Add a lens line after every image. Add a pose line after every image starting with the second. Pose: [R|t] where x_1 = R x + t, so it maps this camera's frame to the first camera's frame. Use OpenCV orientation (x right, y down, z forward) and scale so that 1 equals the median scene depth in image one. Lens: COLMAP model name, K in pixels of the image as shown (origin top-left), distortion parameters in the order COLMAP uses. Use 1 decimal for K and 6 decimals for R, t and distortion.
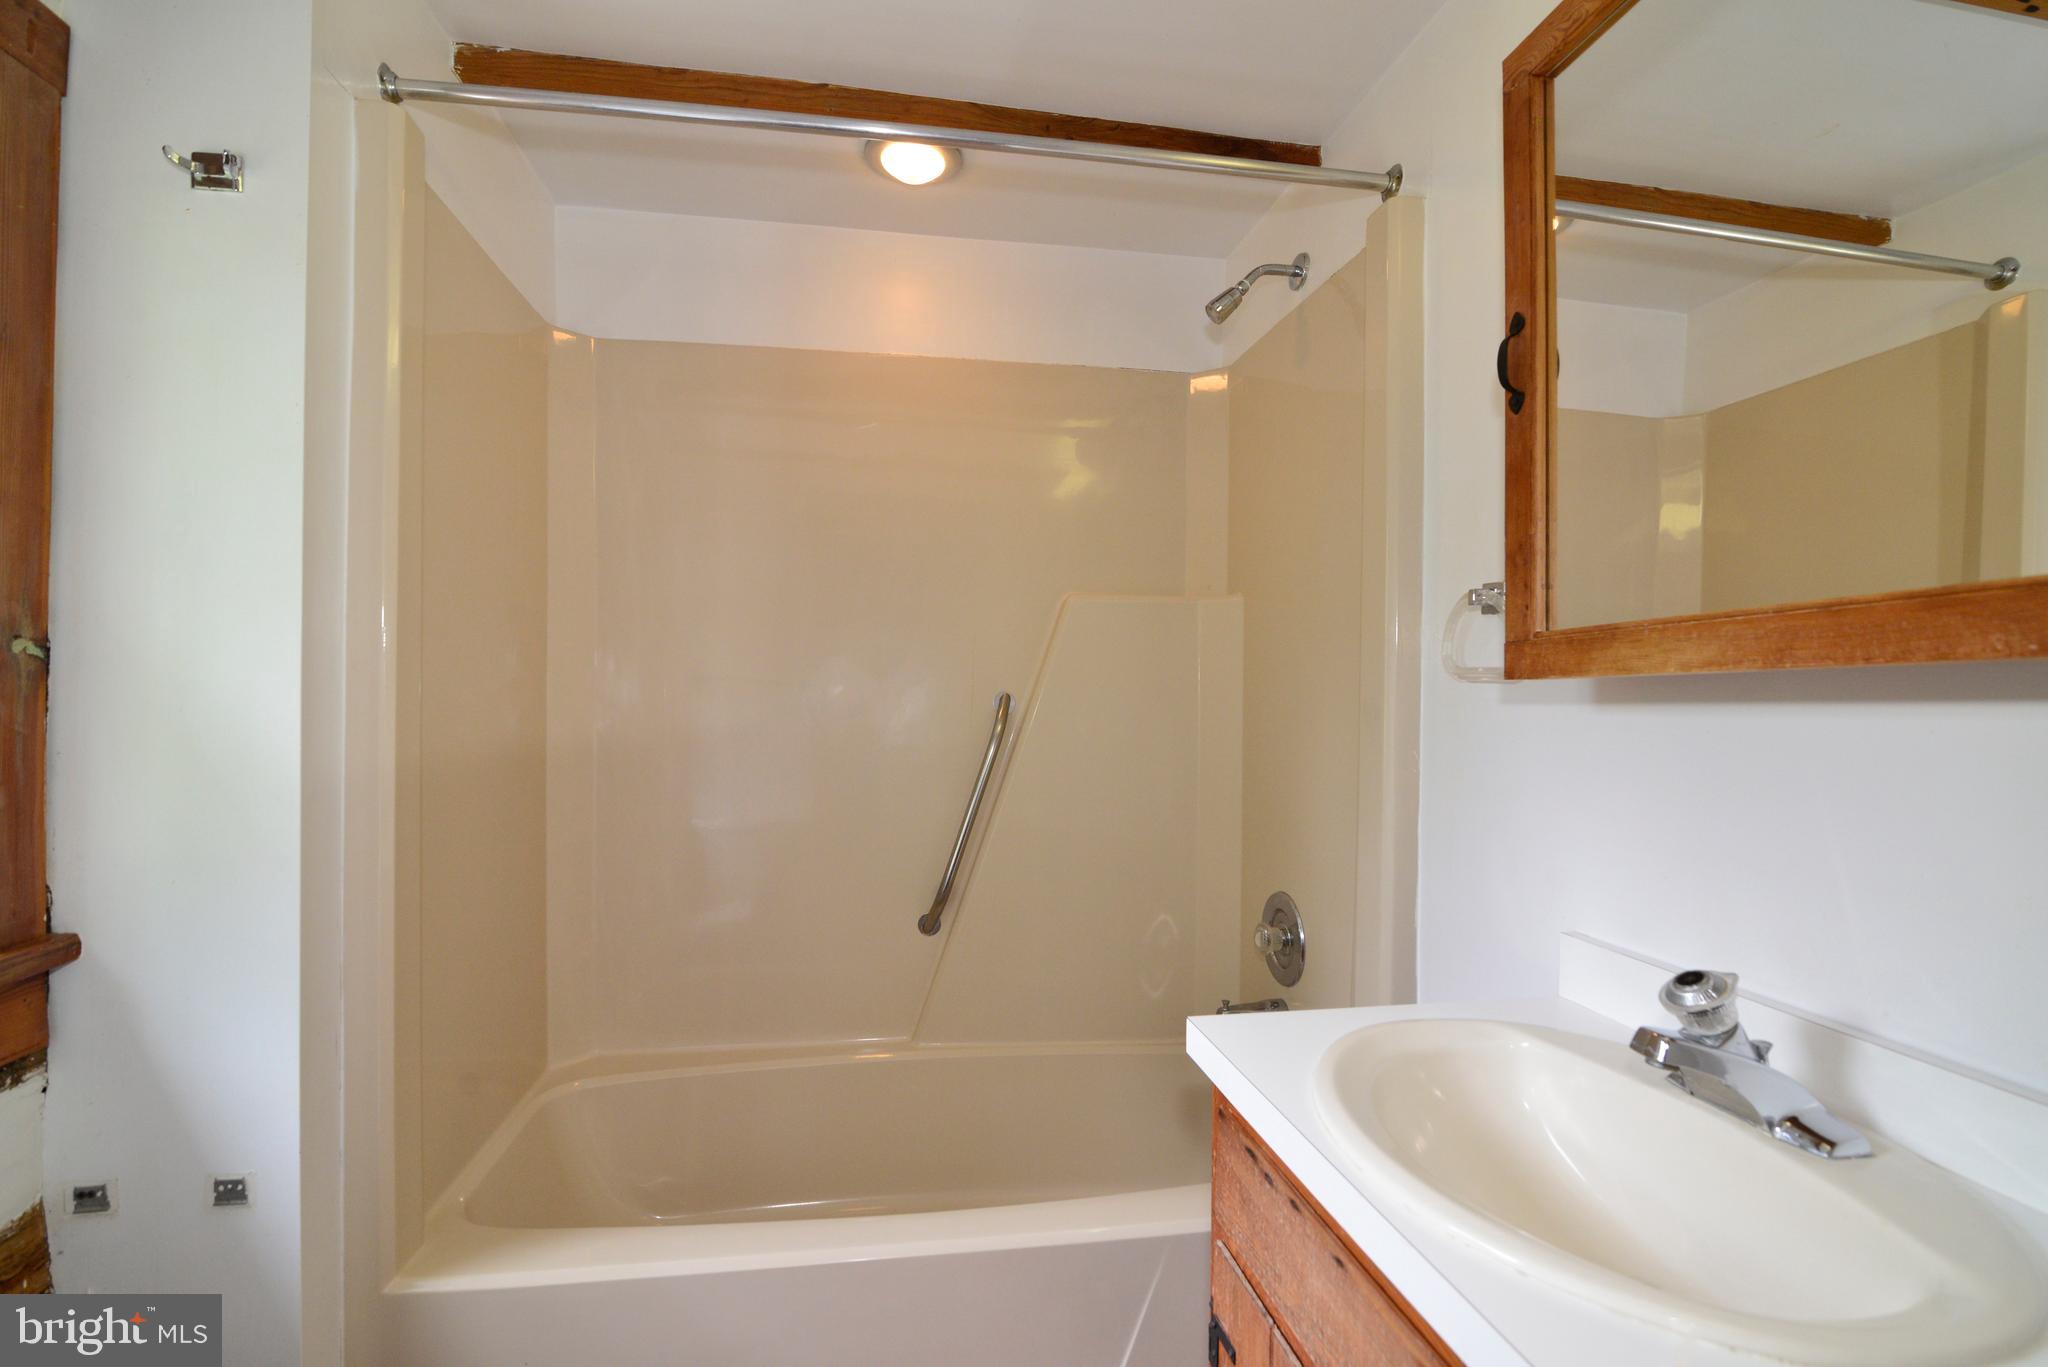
lens RADIAL K [[937.1, 0, 1023.8], [0, 937.1, 689.2], [0, 0, 1]] dist [-0.016879, 0.000186]
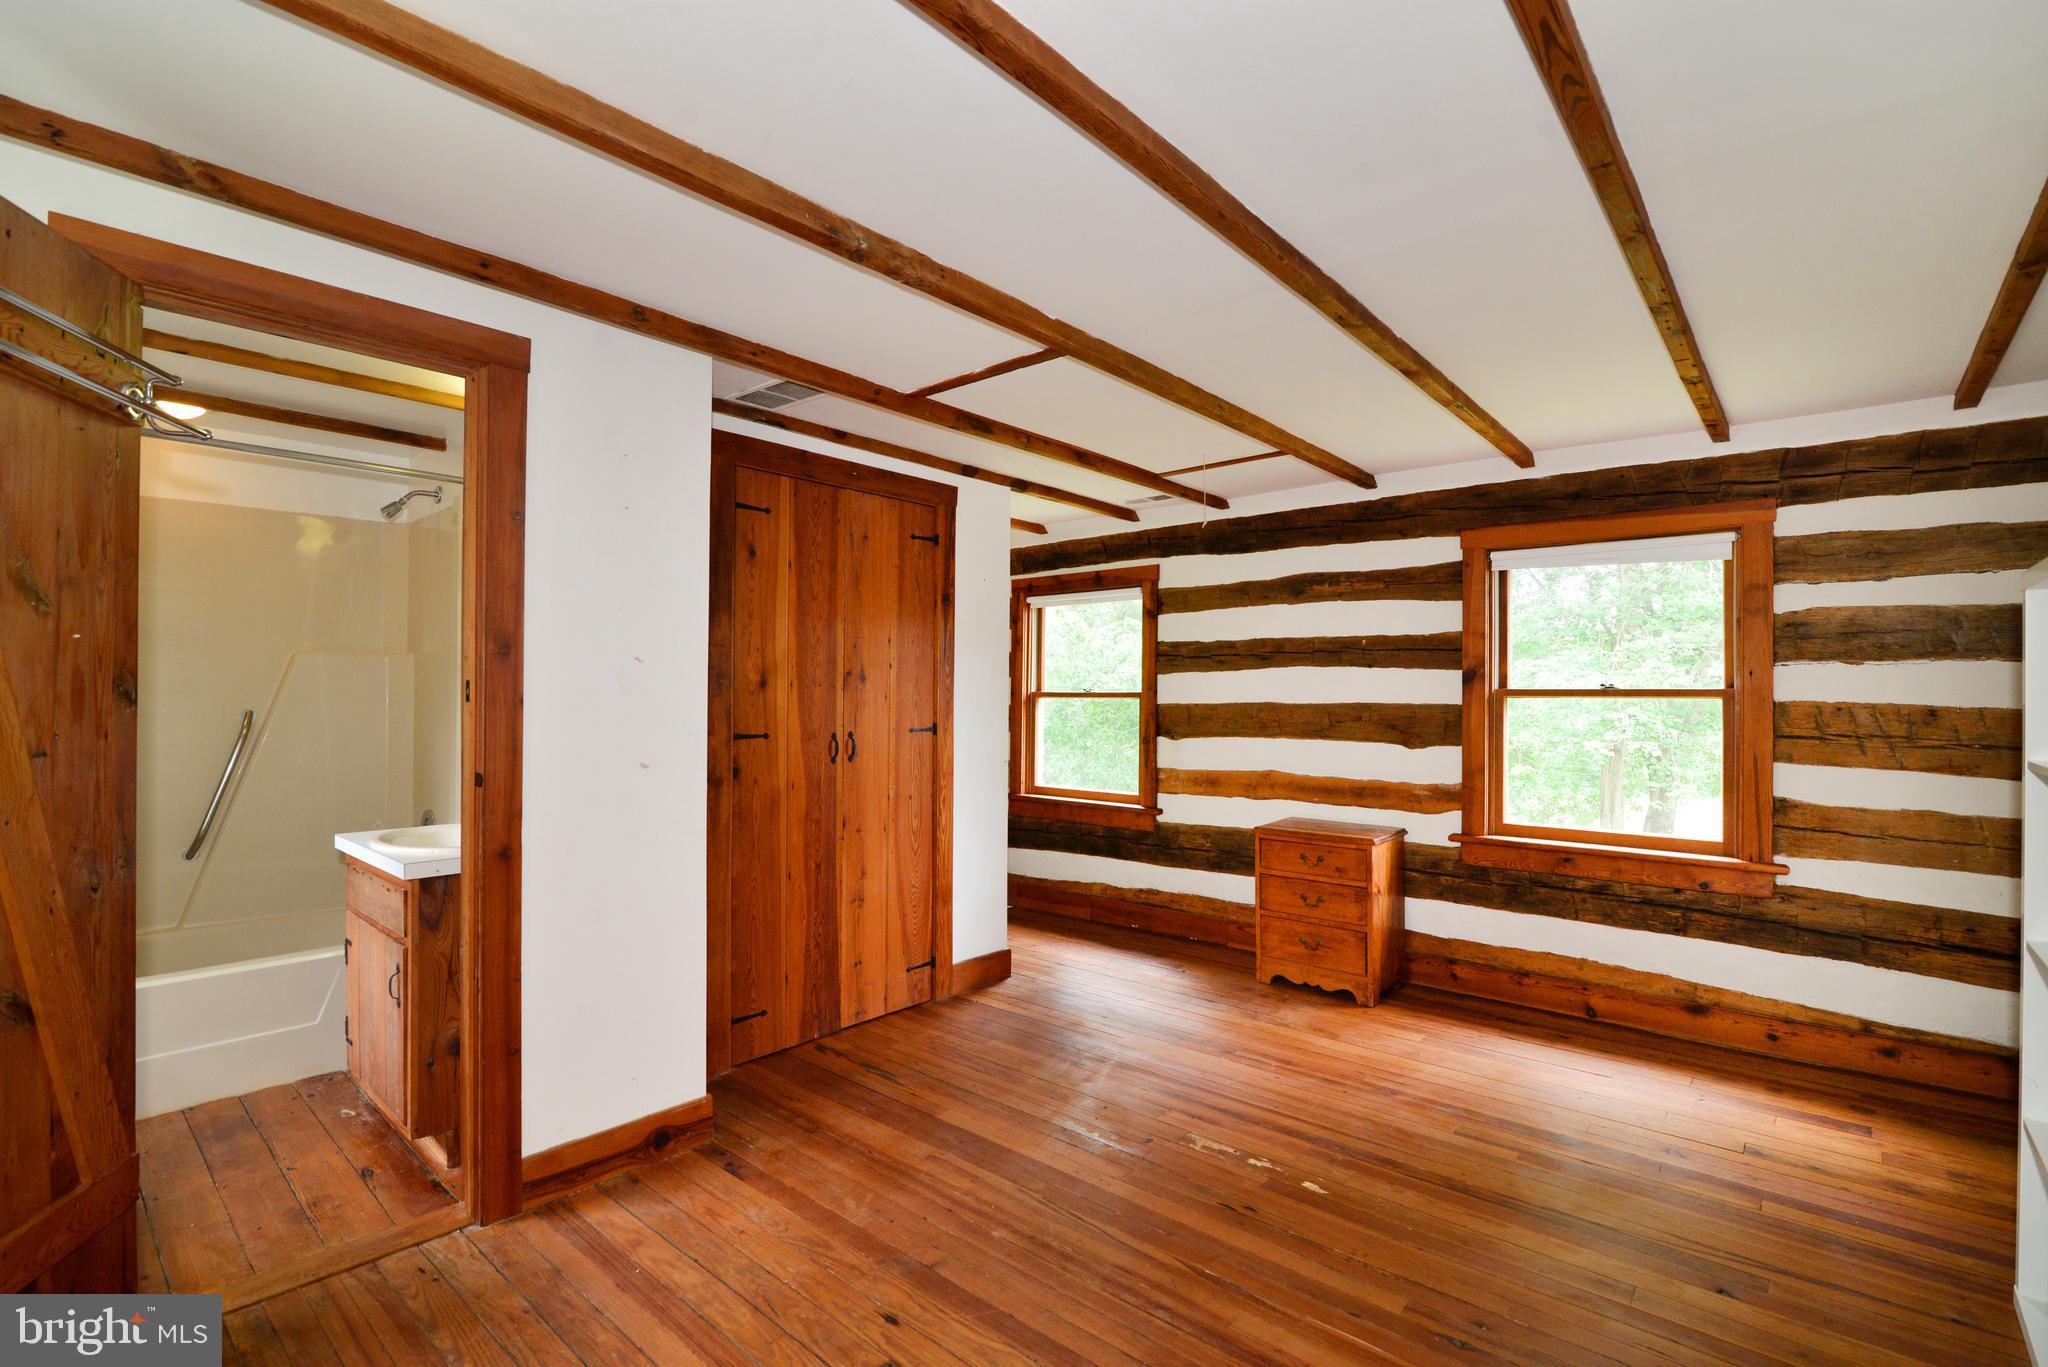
lens RADIAL K [[937.1, 0, 1021.4], [0, 937.1, 686.3], [0, 0, 1]] dist [-0.016879, 0.000186]
pose [[0.776491, -0.004587, 0.630112, 0.010204], [0.004501, 0.999988, 0.001733, -0.038462], [-0.630112, 0.001491, 0.776503, -1.260133]]
